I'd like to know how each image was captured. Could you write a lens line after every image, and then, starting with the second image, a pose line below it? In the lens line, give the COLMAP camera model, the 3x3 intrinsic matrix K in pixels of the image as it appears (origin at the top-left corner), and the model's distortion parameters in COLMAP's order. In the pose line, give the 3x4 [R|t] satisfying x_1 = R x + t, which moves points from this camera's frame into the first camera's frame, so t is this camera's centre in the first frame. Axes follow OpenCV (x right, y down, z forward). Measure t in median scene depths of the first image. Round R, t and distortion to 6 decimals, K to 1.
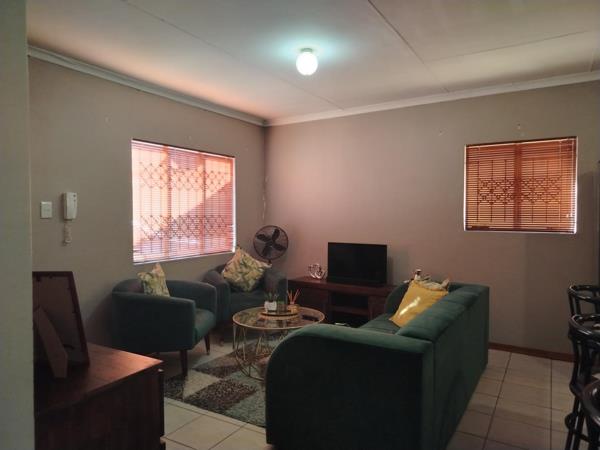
lens RADIAL K [[408.8, 0, 308.6], [0, 408.8, 222.1], [0, 0, 1]] dist [0.003852, -0.003188]
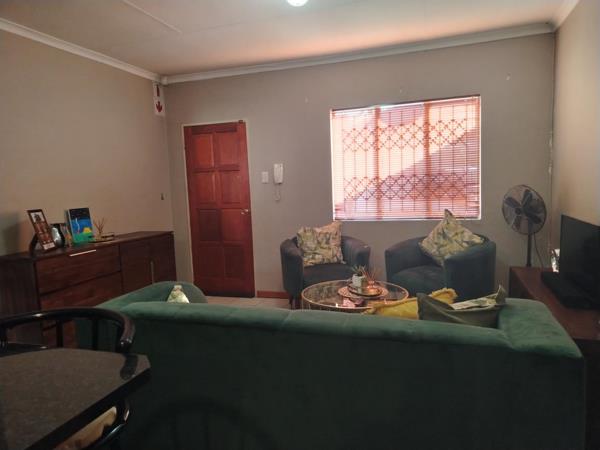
lens RADIAL K [[408.8, 0, 308.6], [0, 408.8, 222.1], [0, 0, 1]] dist [0.003852, -0.003188]
pose [[0.200362, 0.081207, -0.976351, 0.575282], [0.021366, 0.995960, 0.087222, 0.004081], [0.979489, -0.038337, 0.197817, 0.590008]]
